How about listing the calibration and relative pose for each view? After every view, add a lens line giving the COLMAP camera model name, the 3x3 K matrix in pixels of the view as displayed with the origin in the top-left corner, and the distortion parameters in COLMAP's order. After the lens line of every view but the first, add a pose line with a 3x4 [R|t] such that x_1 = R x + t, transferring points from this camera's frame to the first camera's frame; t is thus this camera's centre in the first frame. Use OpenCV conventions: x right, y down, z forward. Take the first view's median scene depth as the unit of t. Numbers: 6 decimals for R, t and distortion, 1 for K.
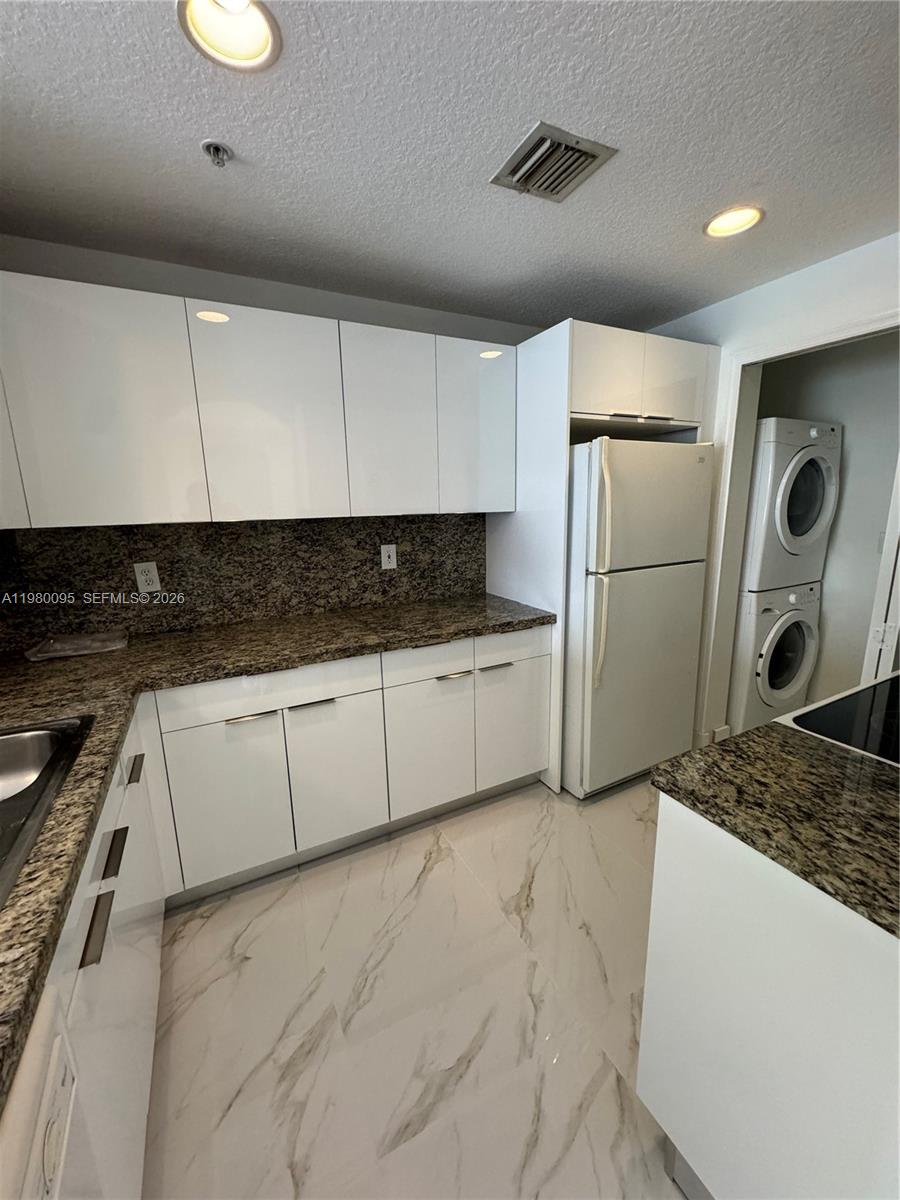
lens RADIAL K [[477.3, 0, 450.3], [0, 477.3, 600.0], [0, 0, 1]] dist [-0.002785, 0.000421]
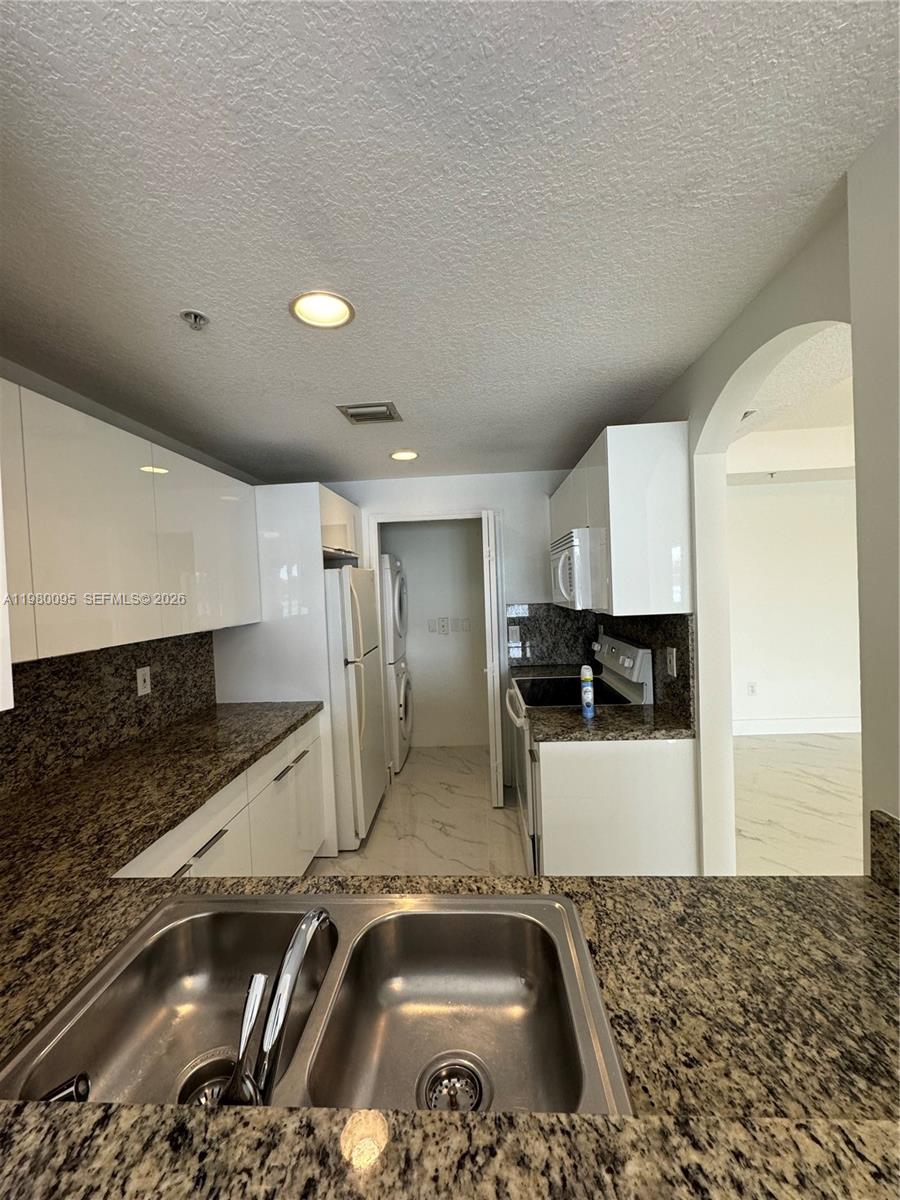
lens RADIAL K [[477.3, 0, 449.6], [0, 477.3, 601.1], [0, 0, 1]] dist [-0.002785, 0.000421]
pose [[0.512346, -0.027388, 0.858342, -0.671954], [0.203703, 0.974842, -0.090485, -0.044435], [-0.834270, 0.221207, 0.505036, 0.050973]]
